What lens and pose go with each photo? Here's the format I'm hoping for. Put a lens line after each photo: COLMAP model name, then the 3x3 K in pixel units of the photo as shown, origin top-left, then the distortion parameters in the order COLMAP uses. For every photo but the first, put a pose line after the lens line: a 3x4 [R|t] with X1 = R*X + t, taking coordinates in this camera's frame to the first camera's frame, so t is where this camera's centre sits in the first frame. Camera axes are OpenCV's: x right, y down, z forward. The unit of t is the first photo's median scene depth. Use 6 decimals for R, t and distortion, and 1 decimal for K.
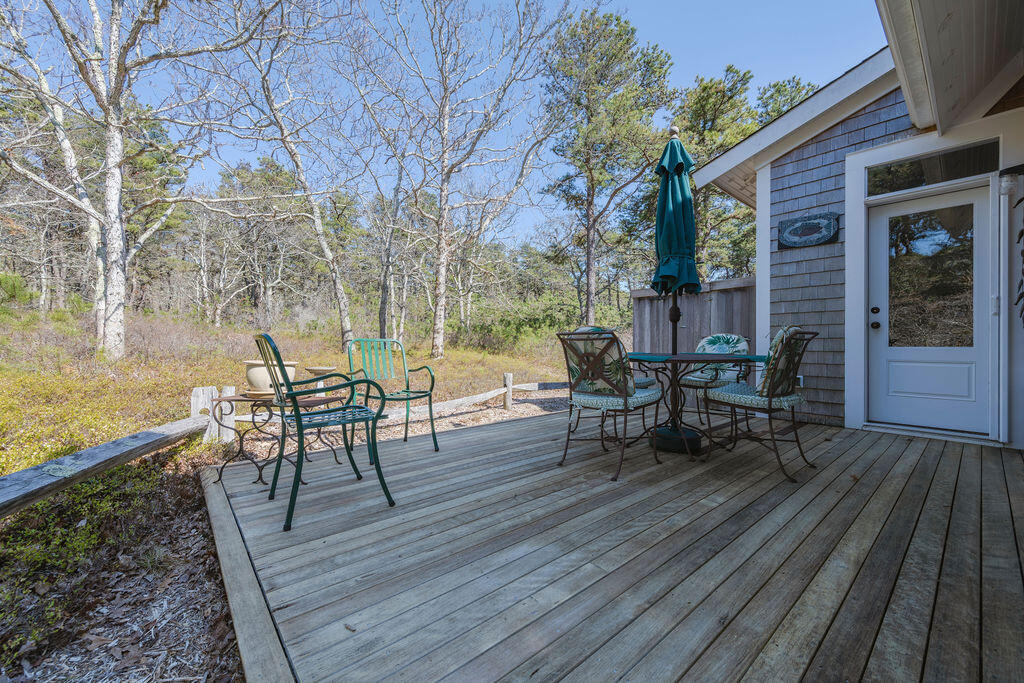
lens RADIAL K [[400.9, 0, 512.0], [0, 400.9, 341.5], [0, 0, 1]] dist [-0.001365, -0.000147]
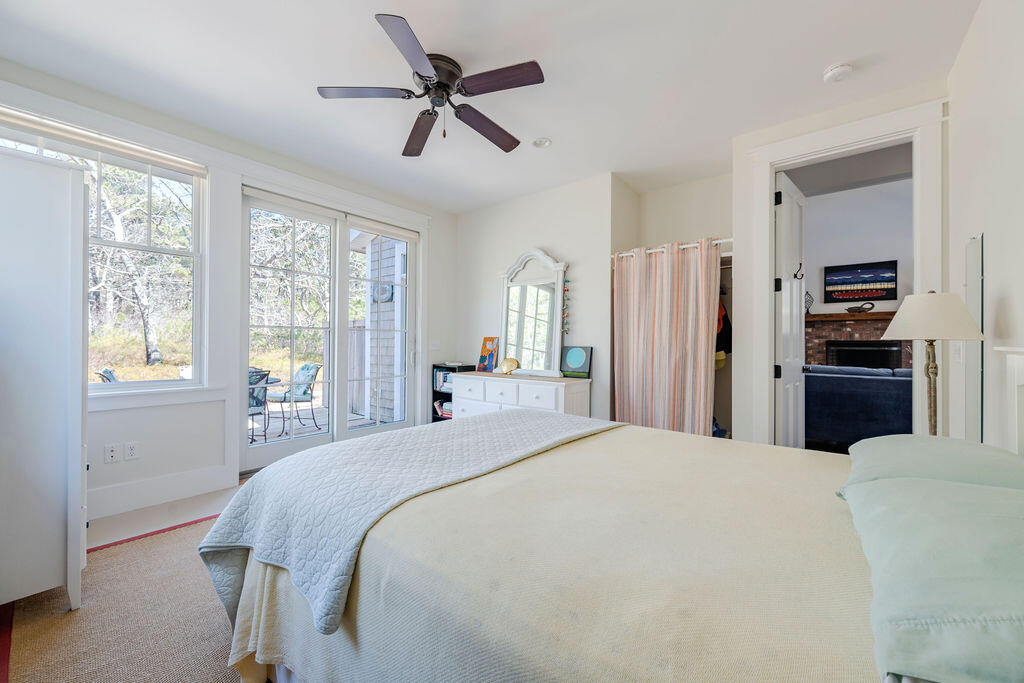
lens RADIAL K [[400.9, 0, 512.0], [0, 400.9, 341.5], [0, 0, 1]] dist [-0.001365, -0.000147]
pose [[0.984603, 0.001854, 0.174797, 0.959486], [-0.001664, 0.999998, -0.001236, -0.093119], [-0.174799, 0.000926, 0.984604, -0.539960]]
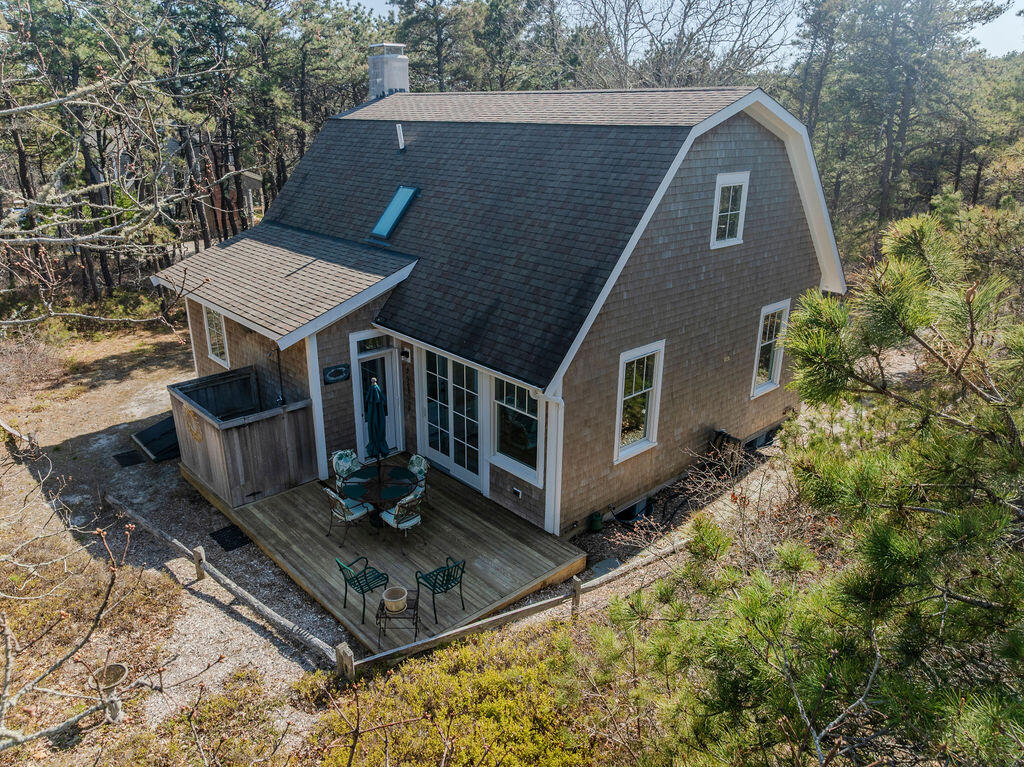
lens RADIAL K [[723.7, 0, 512.0], [0, 723.7, 383.5], [0, 0, 1]] dist [-0.038970, 0.002936]
pose [[-0.031337, -0.355548, 0.934132, -2.242758], [-0.010570, 0.934657, 0.355393, -1.369188], [-0.999453, 0.001263, -0.033047, 0.349878]]
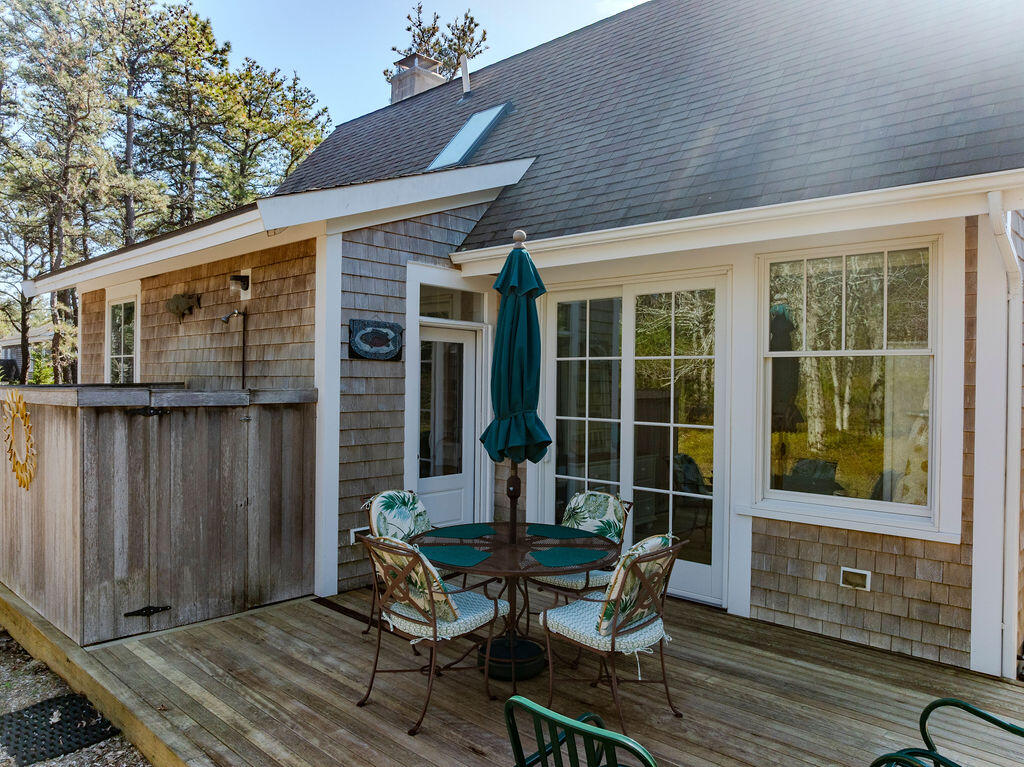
lens RADIAL K [[723.7, 0, 512.0], [0, 723.7, 383.5], [0, 0, 1]] dist [-0.038970, 0.002936]
pose [[-0.109754, -0.009254, 0.993916, -0.702924], [-0.015983, 0.999844, 0.007544, -0.208578], [-0.993830, -0.015058, -0.109885, 0.901331]]
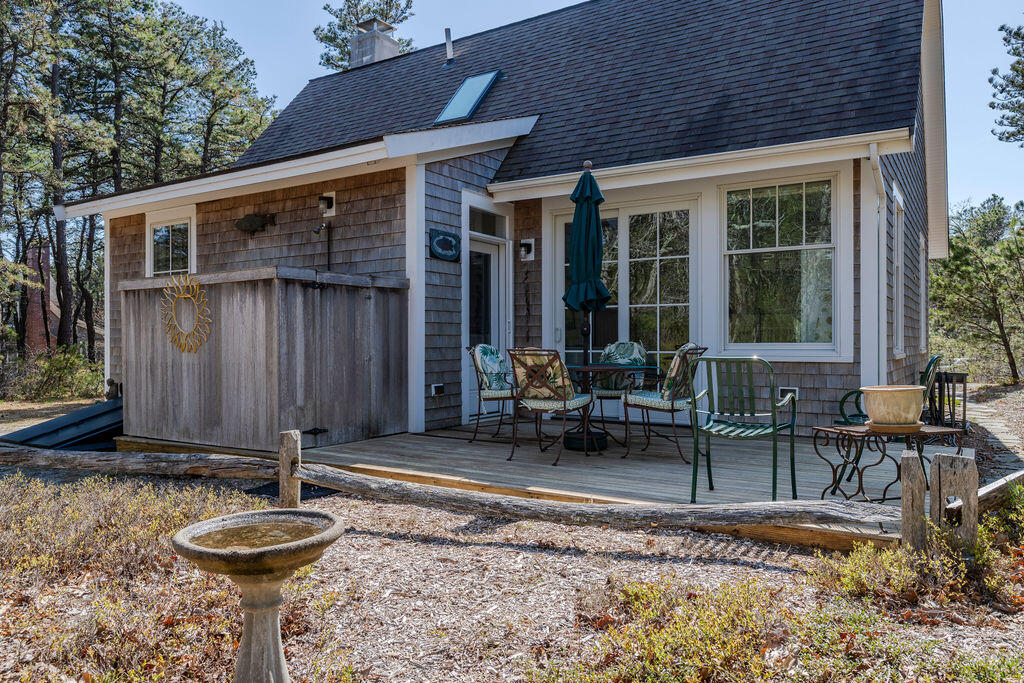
lens RADIAL K [[723.3, 0, 512.0], [0, 723.3, 341.5], [0, 0, 1]] dist [-0.005347, 0.001467]
pose [[-0.281825, -0.001044, 0.959465, -1.149098], [-0.003487, 0.999994, 0.000064, -0.024882], [-0.959460, -0.003328, -0.281827, 1.382340]]
